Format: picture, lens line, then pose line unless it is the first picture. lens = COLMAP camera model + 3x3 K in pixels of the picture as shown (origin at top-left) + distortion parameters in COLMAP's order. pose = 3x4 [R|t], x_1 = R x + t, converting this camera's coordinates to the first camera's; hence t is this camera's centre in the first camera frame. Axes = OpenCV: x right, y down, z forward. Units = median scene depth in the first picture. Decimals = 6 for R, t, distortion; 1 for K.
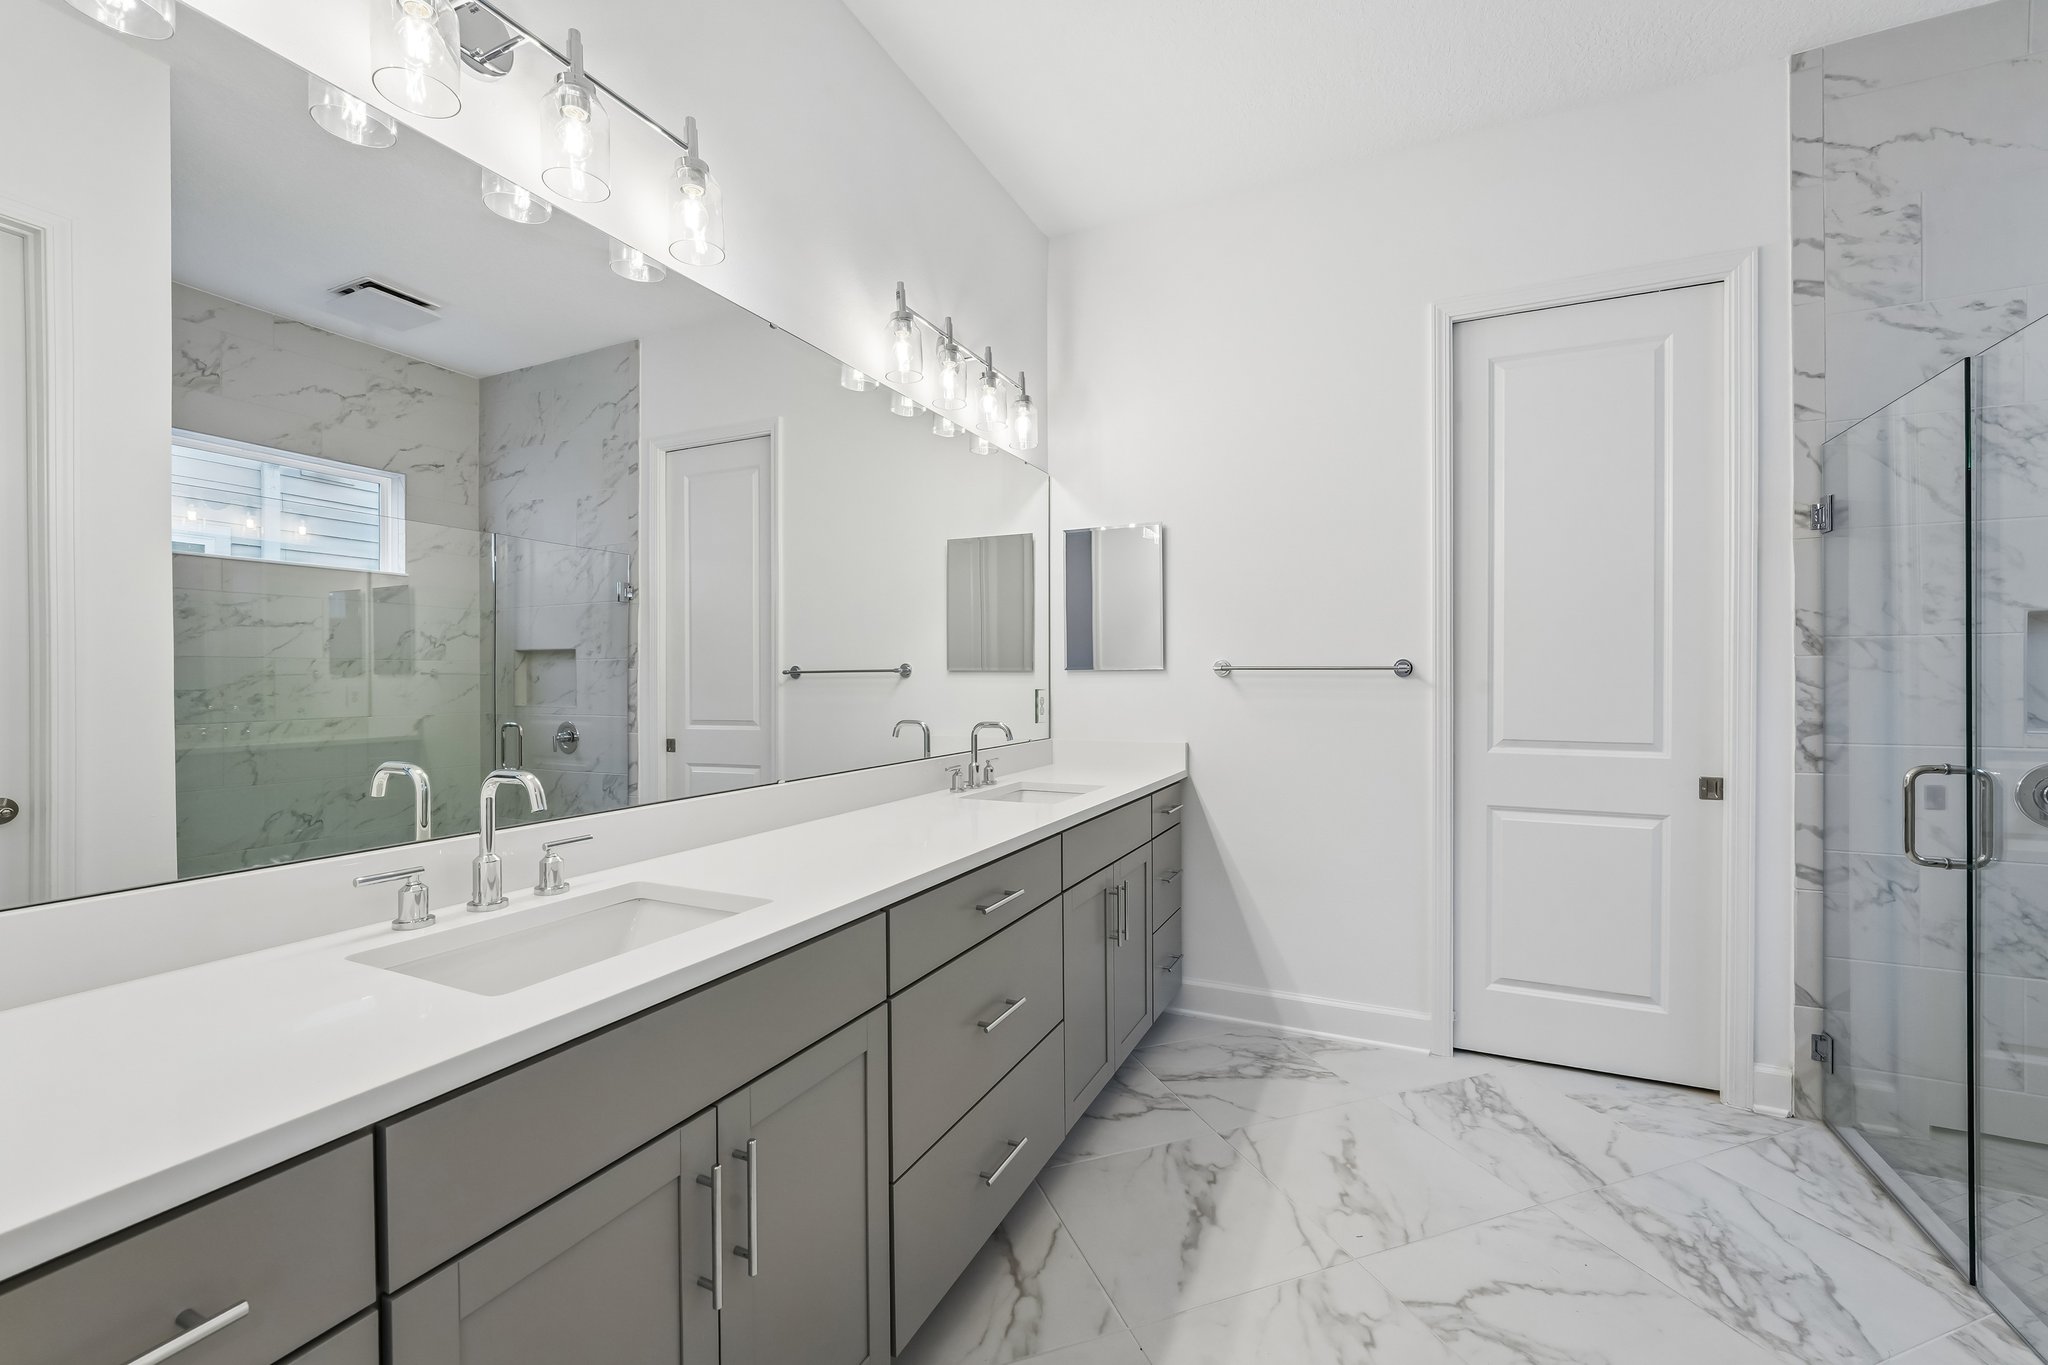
lens RADIAL K [[828.7, 0, 1024.9], [0, 828.7, 679.5], [0, 0, 1]] dist [-0.010744, 0.000029]
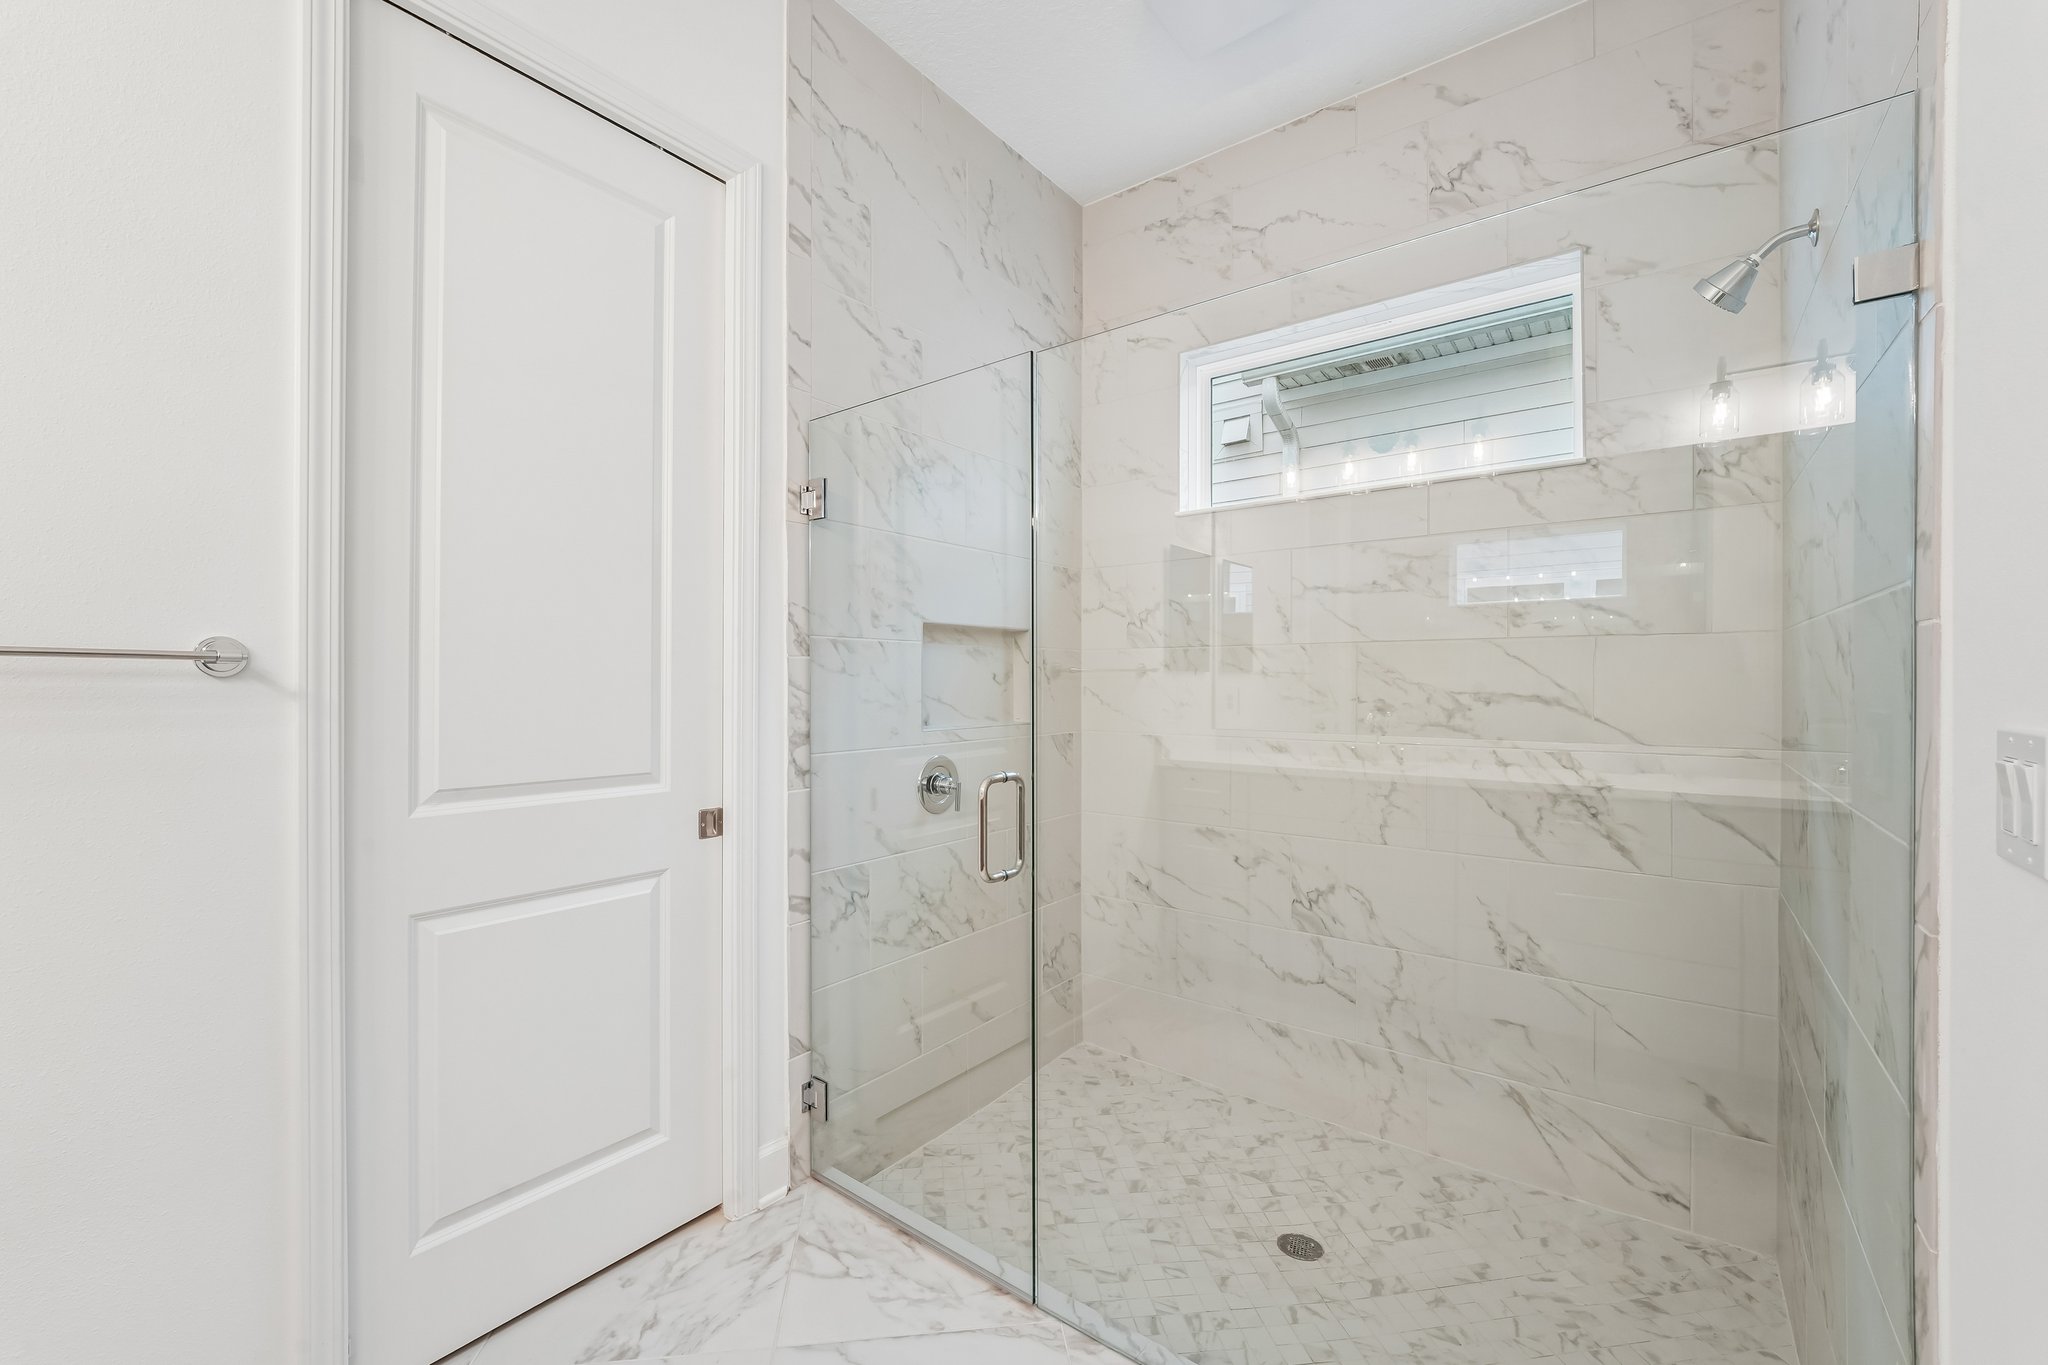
lens RADIAL K [[828.7, 0, 1022.6], [0, 828.7, 684.6], [0, 0, 1]] dist [-0.010744, 0.000029]
pose [[0.221777, 0.002745, 0.975093, 0.144049], [0.004704, 0.999981, -0.003885, 0.006033], [-0.975086, 0.005449, 0.221760, 0.570017]]
